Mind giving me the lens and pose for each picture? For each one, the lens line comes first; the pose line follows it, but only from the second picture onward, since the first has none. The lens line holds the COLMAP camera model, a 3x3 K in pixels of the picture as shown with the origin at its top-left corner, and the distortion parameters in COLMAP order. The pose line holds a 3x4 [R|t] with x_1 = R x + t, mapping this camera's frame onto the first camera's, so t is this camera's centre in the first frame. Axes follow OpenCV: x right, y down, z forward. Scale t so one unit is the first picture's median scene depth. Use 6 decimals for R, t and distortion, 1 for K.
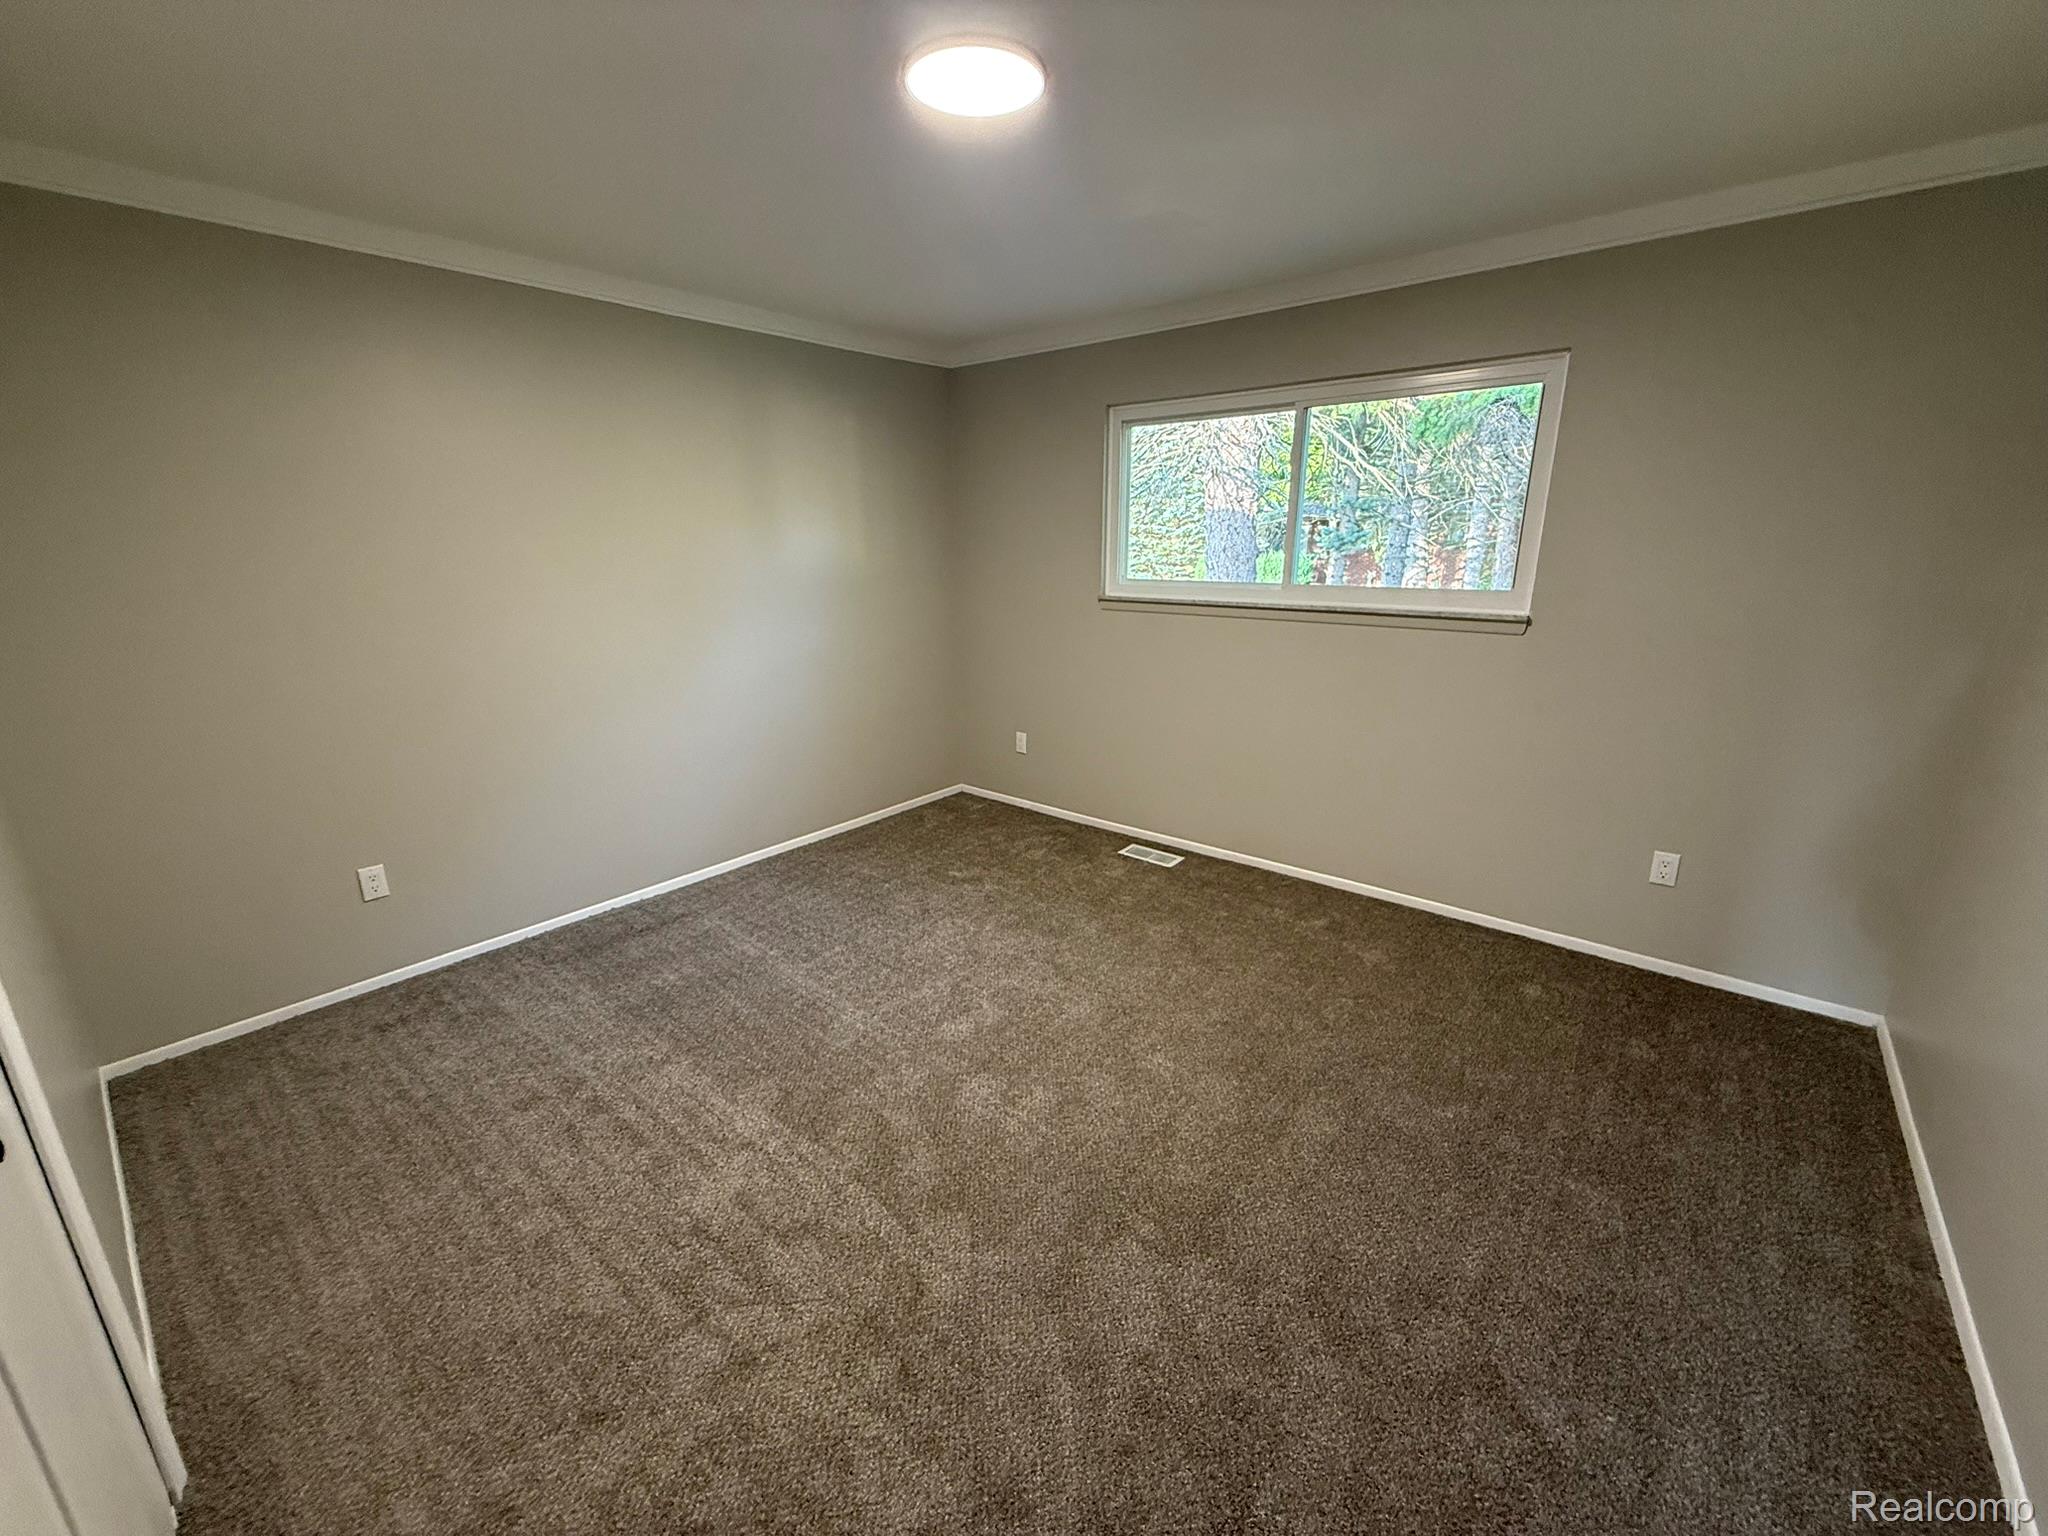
lens RADIAL K [[813.7, 0, 1015.5], [0, 813.7, 766.7], [0, 0, 1]] dist [0.000798, -0.000098]
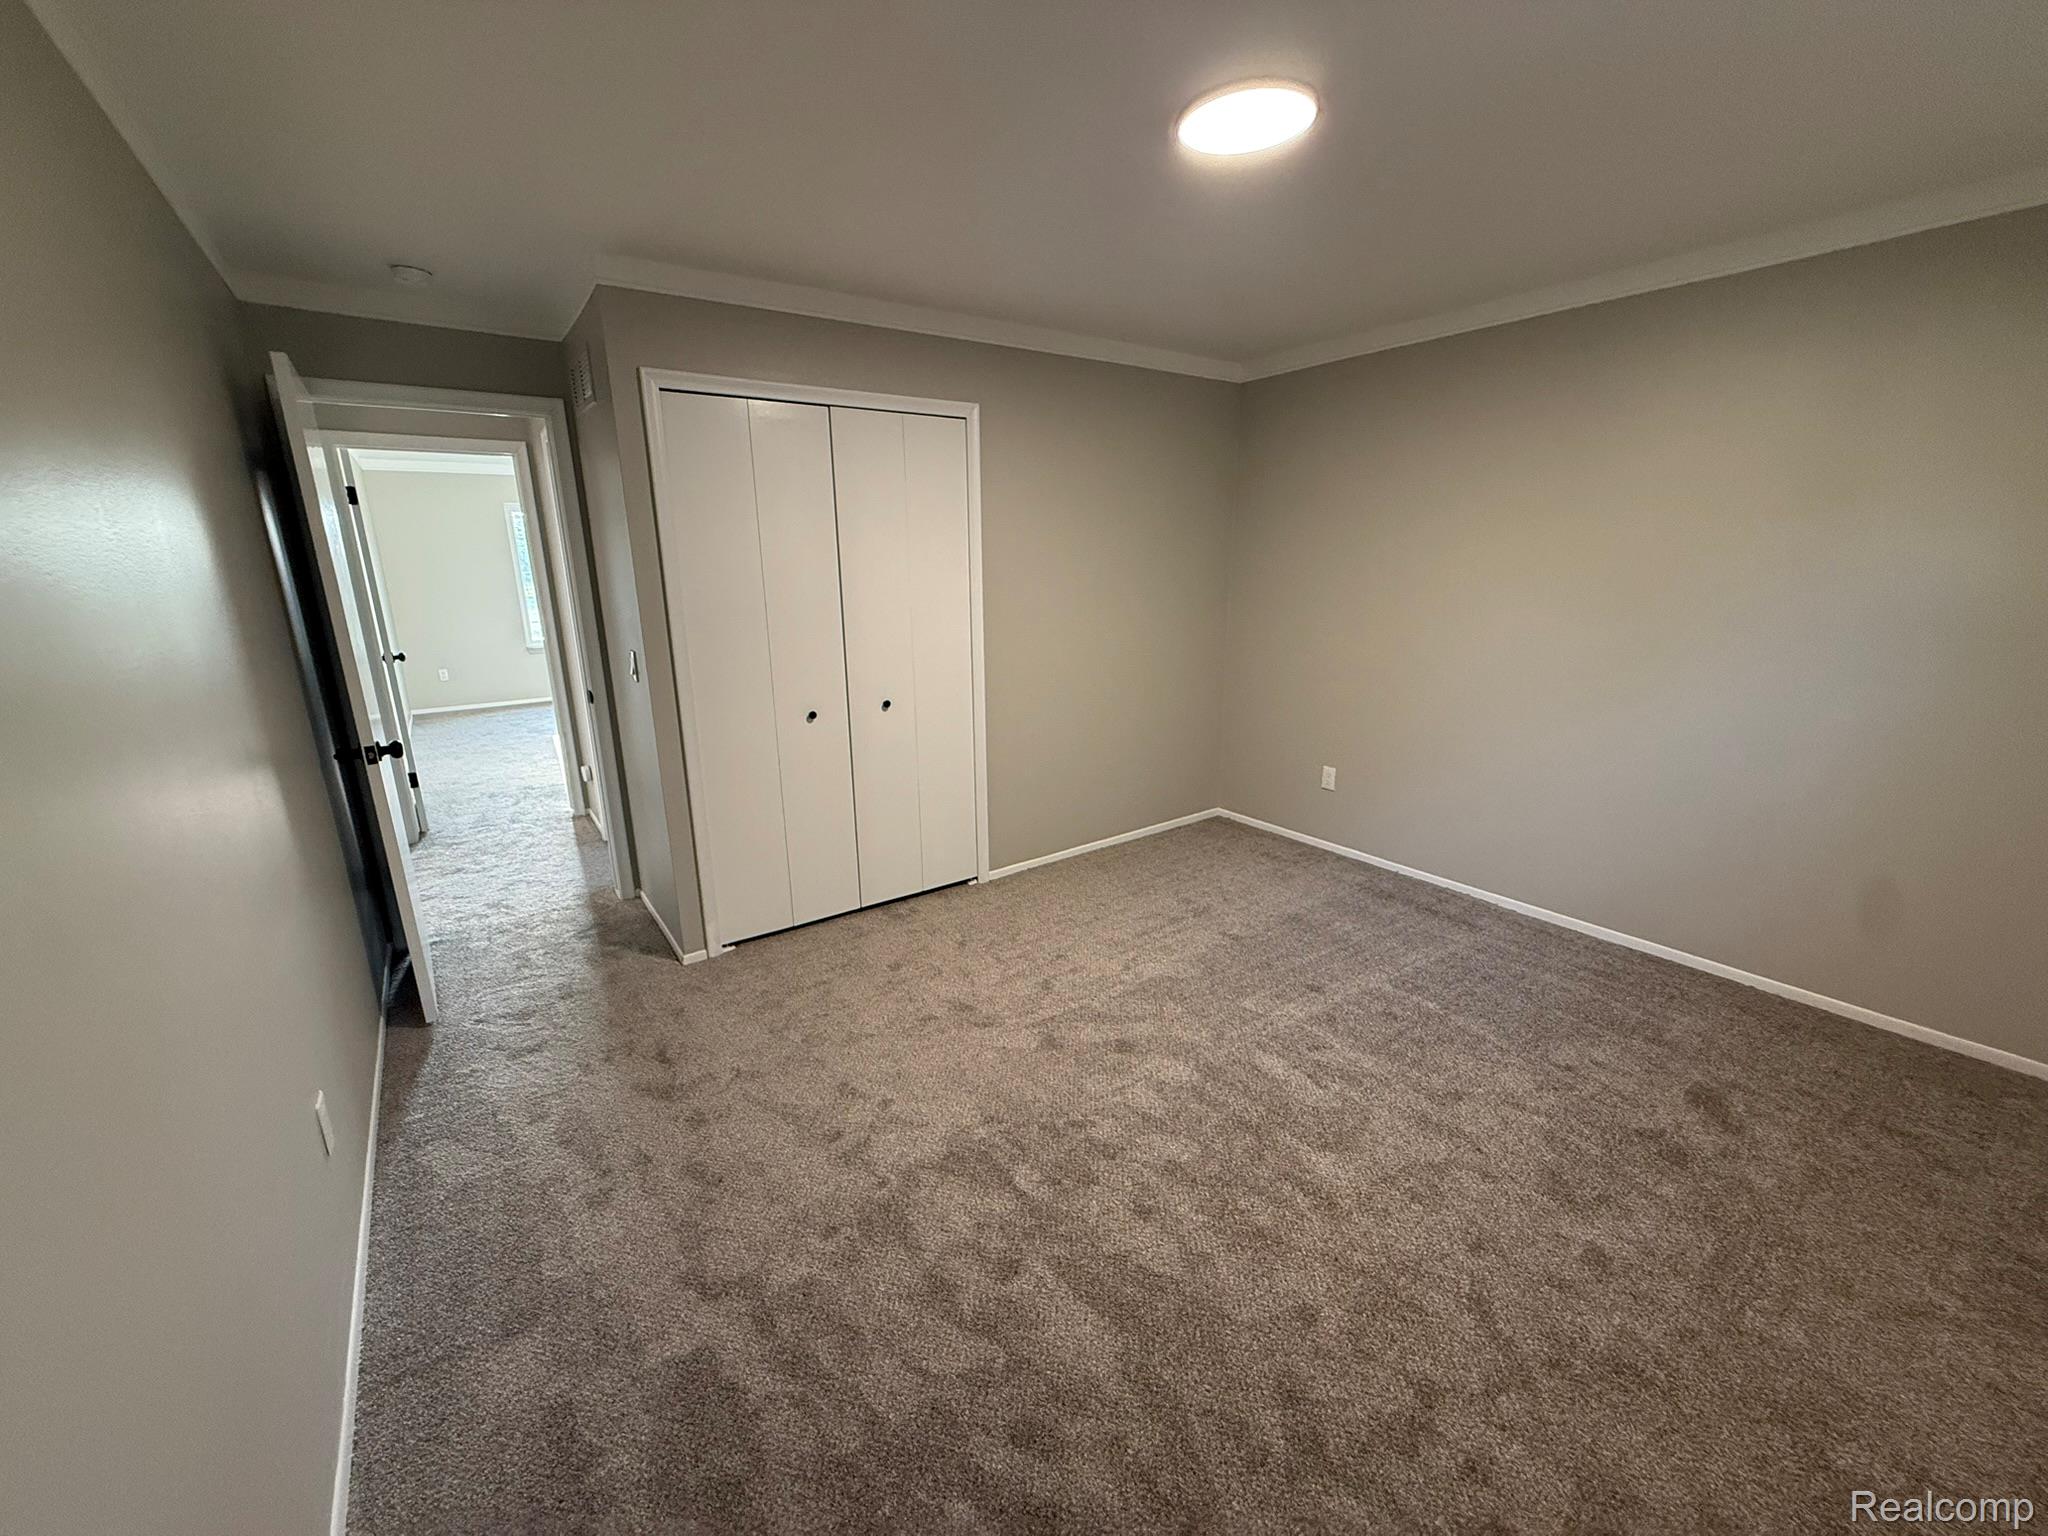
lens RADIAL K [[813.7, 0, 1015.5], [0, 813.7, 766.7], [0, 0, 1]] dist [0.000798, -0.000098]
pose [[-0.249575, 0.255265, -0.934105, 0.737661], [-0.254385, 0.913468, 0.317592, -0.202535], [0.934345, 0.316886, -0.163043, 0.705727]]
